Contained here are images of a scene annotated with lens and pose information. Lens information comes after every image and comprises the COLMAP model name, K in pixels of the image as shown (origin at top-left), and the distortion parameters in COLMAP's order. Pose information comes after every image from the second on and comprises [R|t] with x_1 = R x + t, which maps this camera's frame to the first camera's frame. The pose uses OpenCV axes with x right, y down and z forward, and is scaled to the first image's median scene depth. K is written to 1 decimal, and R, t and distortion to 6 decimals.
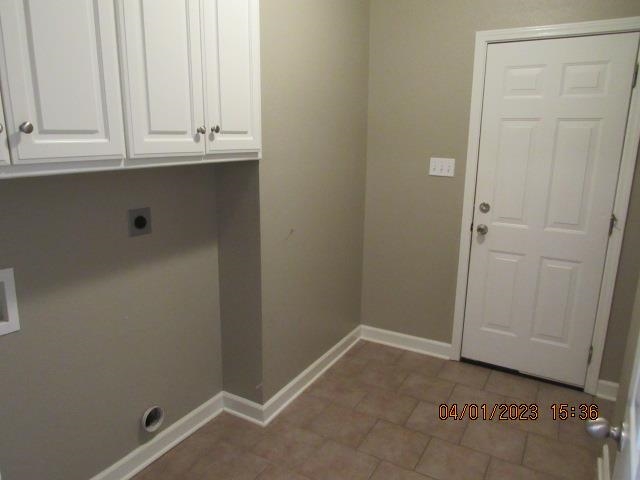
lens RADIAL K [[457.6, 0, 314.4], [0, 457.6, 241.1], [0, 0, 1]] dist [-0.025661, 0.010318]
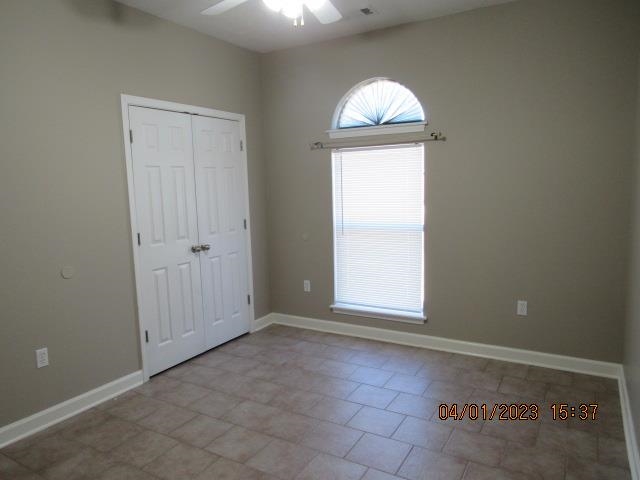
lens RADIAL K [[457.6, 0, 314.4], [0, 457.6, 241.1], [0, 0, 1]] dist [-0.025661, 0.010318]
pose [[0.011510, -0.129087, 0.991566, -0.866477], [0.260716, 0.957720, 0.121654, -0.105966], [-0.965347, 0.257117, 0.044679, 0.558784]]
